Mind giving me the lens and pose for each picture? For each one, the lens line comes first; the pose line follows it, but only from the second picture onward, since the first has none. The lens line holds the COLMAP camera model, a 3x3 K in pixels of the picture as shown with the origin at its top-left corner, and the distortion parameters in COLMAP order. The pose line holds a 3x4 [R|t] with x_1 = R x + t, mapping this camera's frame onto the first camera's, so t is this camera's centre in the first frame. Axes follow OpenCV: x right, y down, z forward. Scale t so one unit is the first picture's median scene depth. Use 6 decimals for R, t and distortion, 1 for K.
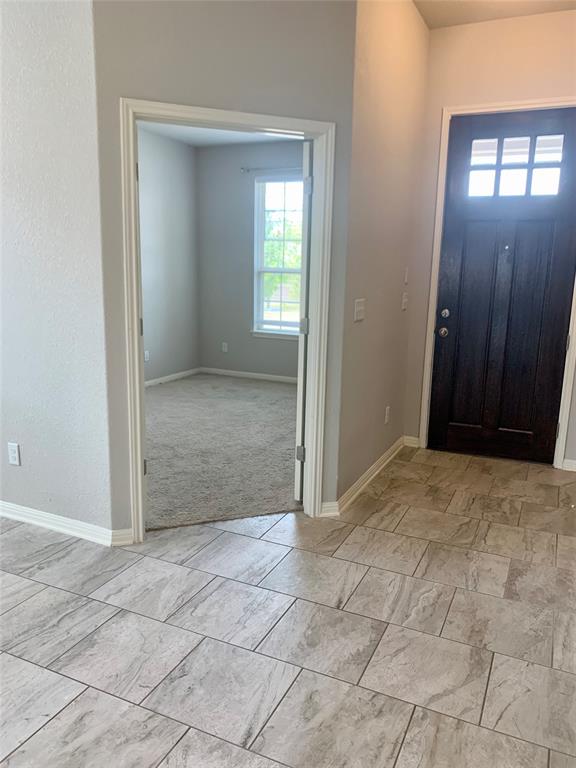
lens RADIAL K [[581.2, 0, 288.0], [0, 581.2, 384.0], [0, 0, 1]] dist [0.049152, -0.067666]
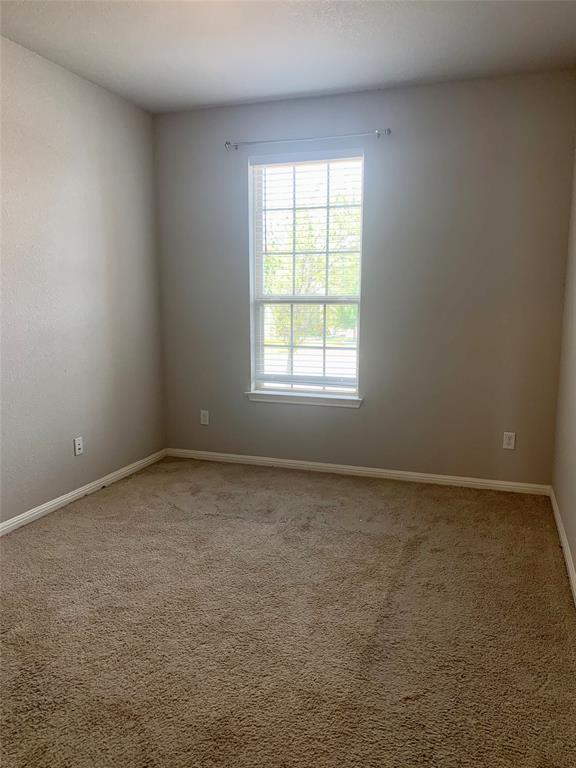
lens RADIAL K [[581.2, 0, 288.0], [0, 581.2, 384.0], [0, 0, 1]] dist [0.049152, -0.067666]
pose [[0.995364, -0.032679, 0.090460, -0.078132], [0.037557, 0.997901, -0.052760, -0.066929], [-0.088546, 0.055913, 0.994502, 0.363975]]
